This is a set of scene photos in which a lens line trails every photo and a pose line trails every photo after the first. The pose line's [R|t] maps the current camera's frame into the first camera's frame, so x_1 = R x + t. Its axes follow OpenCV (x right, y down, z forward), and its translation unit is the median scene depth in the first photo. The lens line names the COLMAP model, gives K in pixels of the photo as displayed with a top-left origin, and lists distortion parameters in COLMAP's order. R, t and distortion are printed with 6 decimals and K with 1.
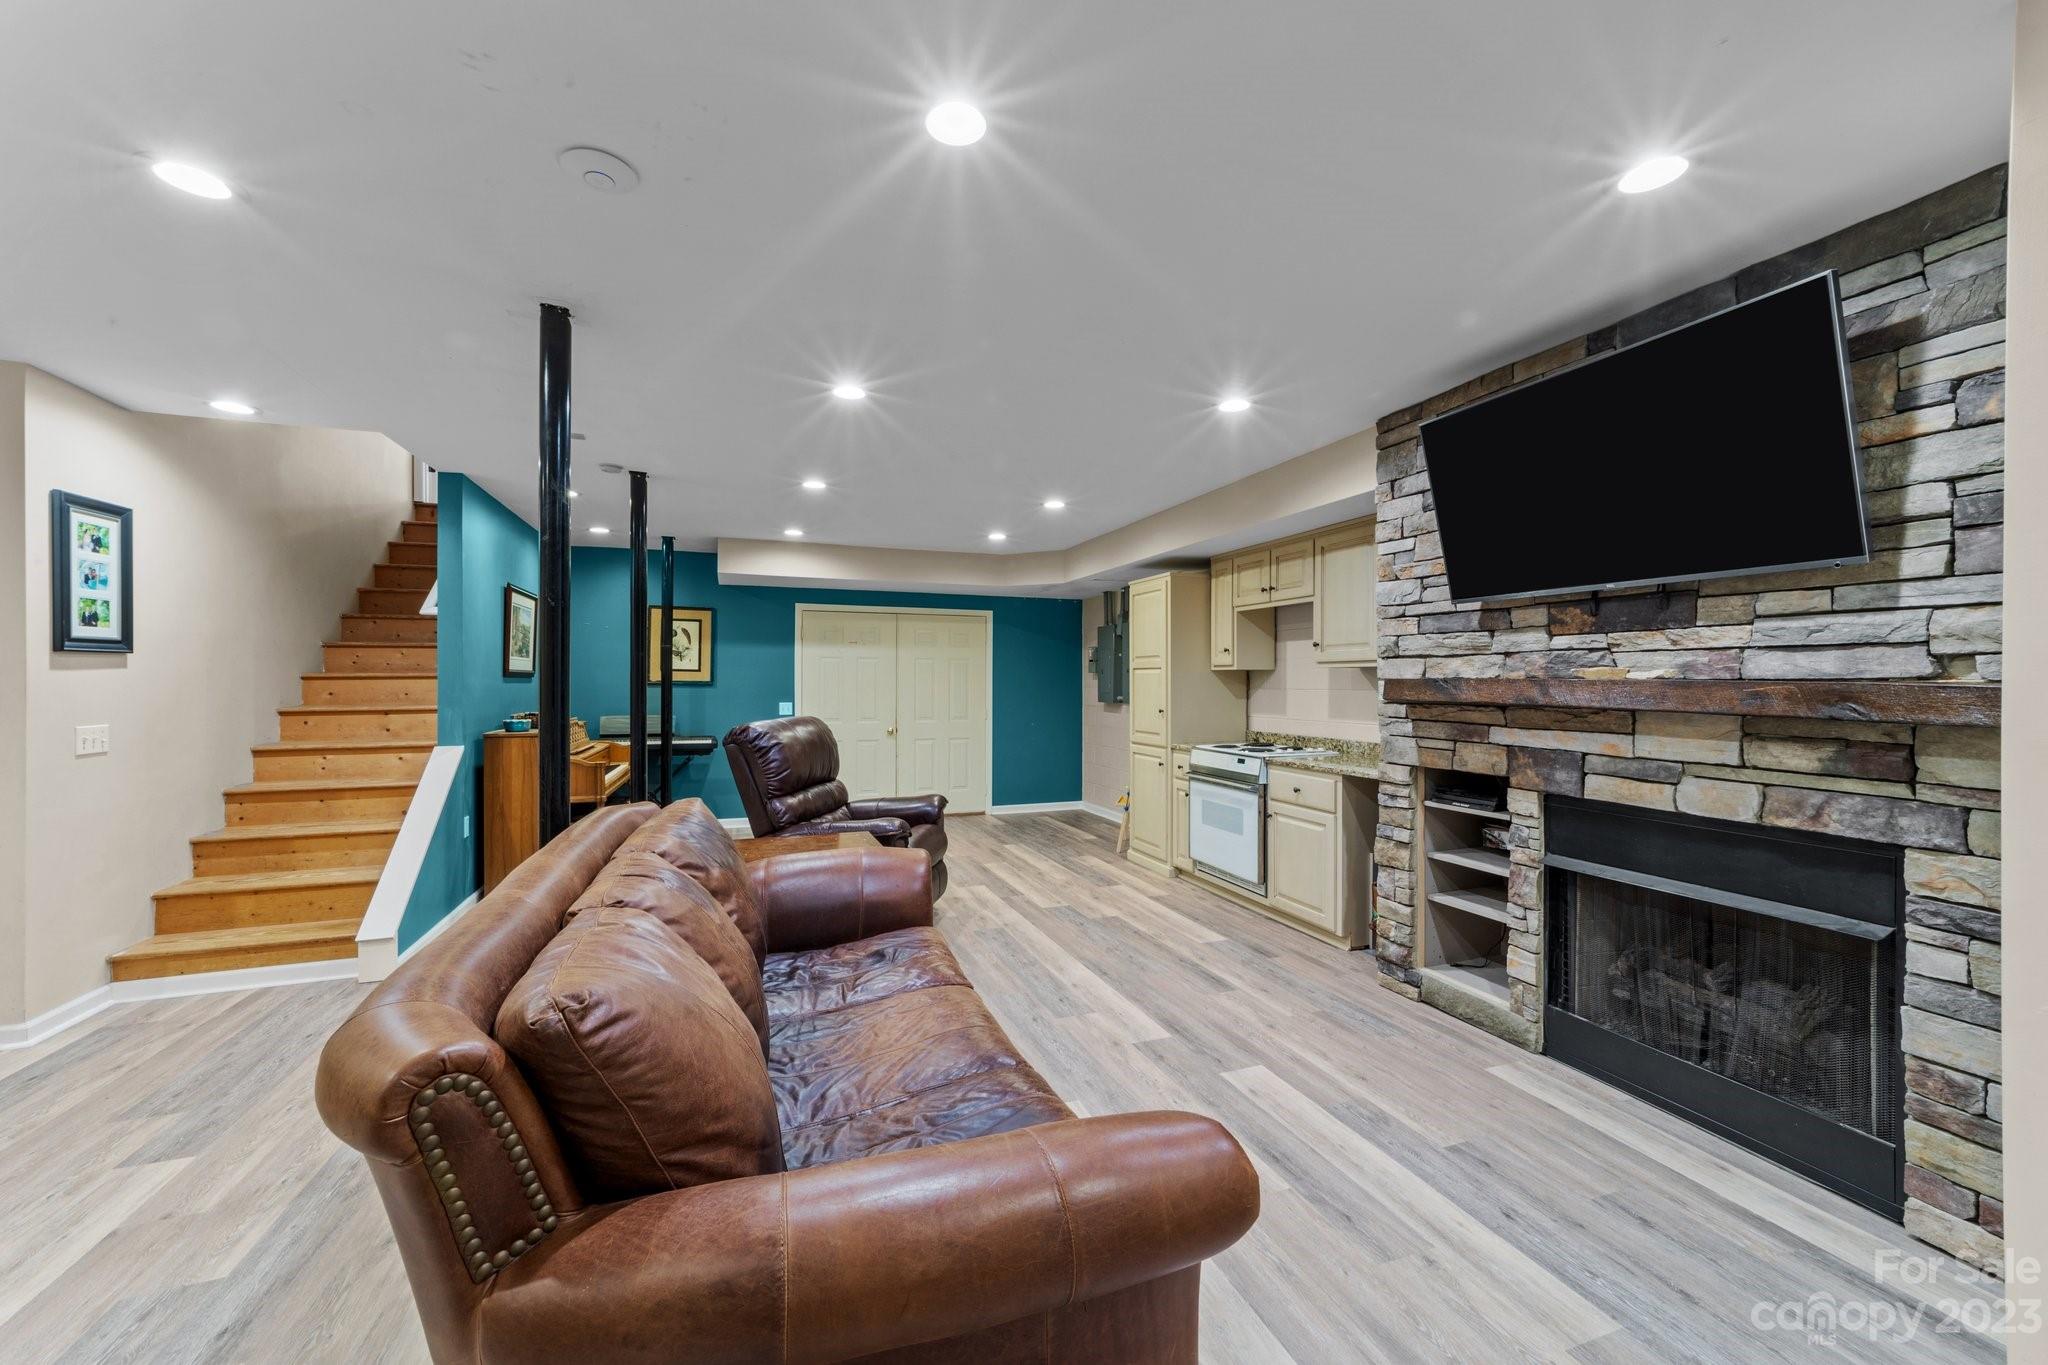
lens RADIAL K [[791.4, 0, 1024.2], [0, 791.4, 679.6], [0, 0, 1]] dist [-0.016260, 0.008102]
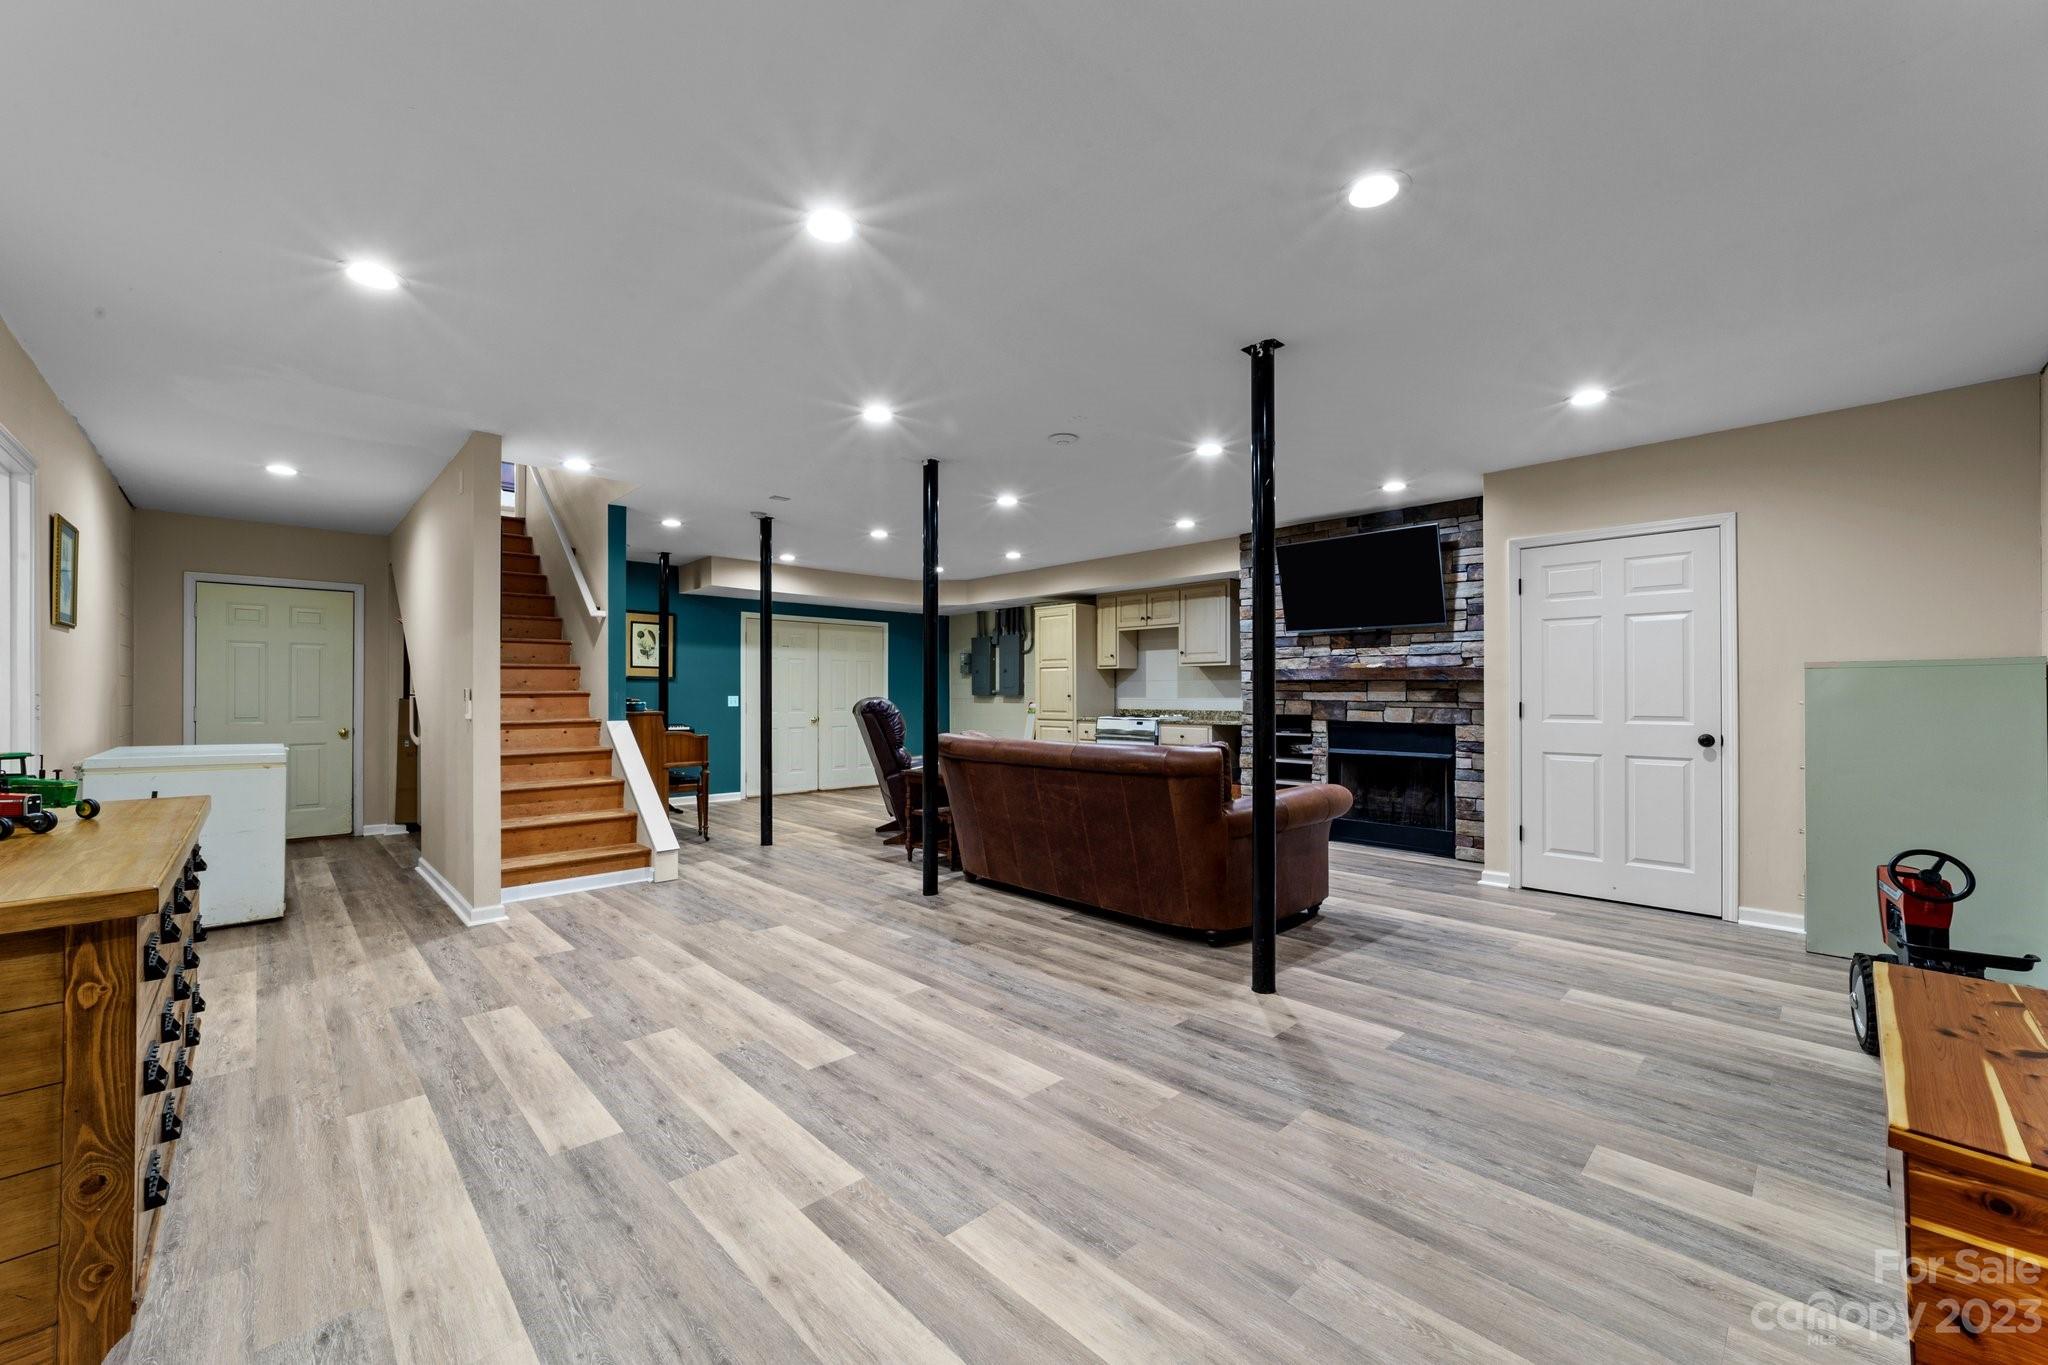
lens RADIAL K [[791.4, 0, 1032.6], [0, 791.4, 686.8], [0, 0, 1]] dist [-0.016260, 0.008102]
pose [[0.914401, -0.000492, 0.404810, -1.017697], [0.002302, 0.999989, -0.003985, 0.058053], [-0.404803, 0.004575, 0.914392, -0.703235]]
